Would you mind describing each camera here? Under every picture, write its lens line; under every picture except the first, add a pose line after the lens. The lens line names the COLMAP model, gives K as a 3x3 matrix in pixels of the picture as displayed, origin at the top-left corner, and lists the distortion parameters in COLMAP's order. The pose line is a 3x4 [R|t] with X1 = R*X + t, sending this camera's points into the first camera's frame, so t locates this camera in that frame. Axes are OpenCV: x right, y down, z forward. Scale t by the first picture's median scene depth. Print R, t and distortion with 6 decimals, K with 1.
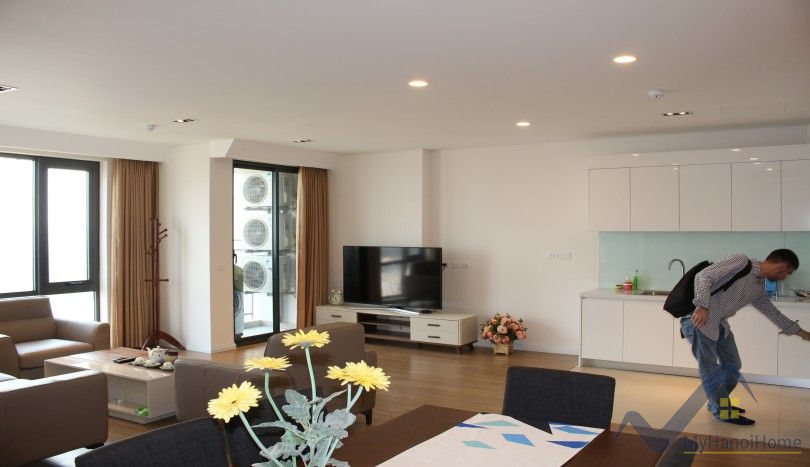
lens RADIAL K [[673.4, 0, 402.2], [0, 673.4, 232.5], [0, 0, 1]] dist [-0.112206, 0.051172]
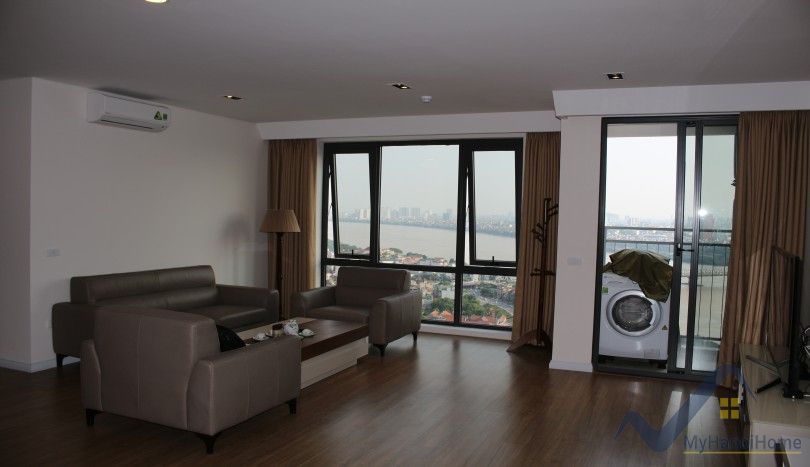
lens RADIAL K [[673.4, 0, 406.8], [0, 673.4, 238.1], [0, 0, 1]] dist [-0.112206, 0.051172]
pose [[0.119183, 0.048548, -0.991685, 0.476398], [-0.023579, 0.998661, 0.046056, -0.006337], [0.992592, 0.017894, 0.120168, 0.725650]]
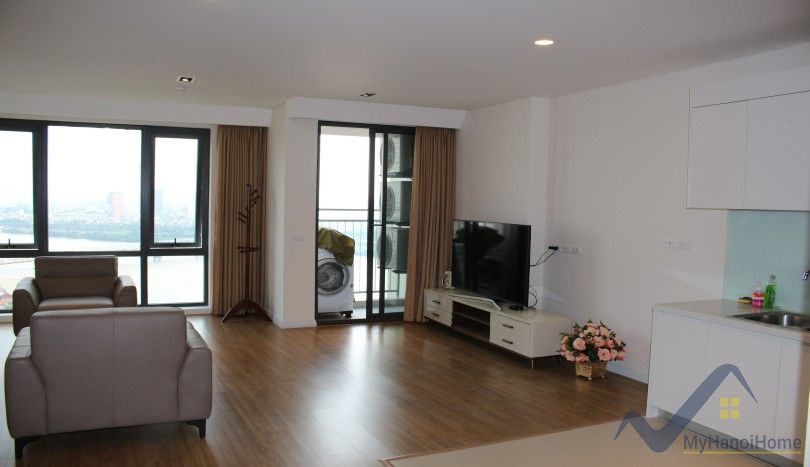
lens RADIAL K [[673.4, 0, 402.7], [0, 673.4, 232.9], [0, 0, 1]] dist [-0.112206, 0.051172]
pose [[0.826491, 0.043428, -0.561273, 0.378690], [-0.022383, 0.998767, 0.044320, 0.000837], [0.562505, -0.024067, 0.826443, 0.313171]]
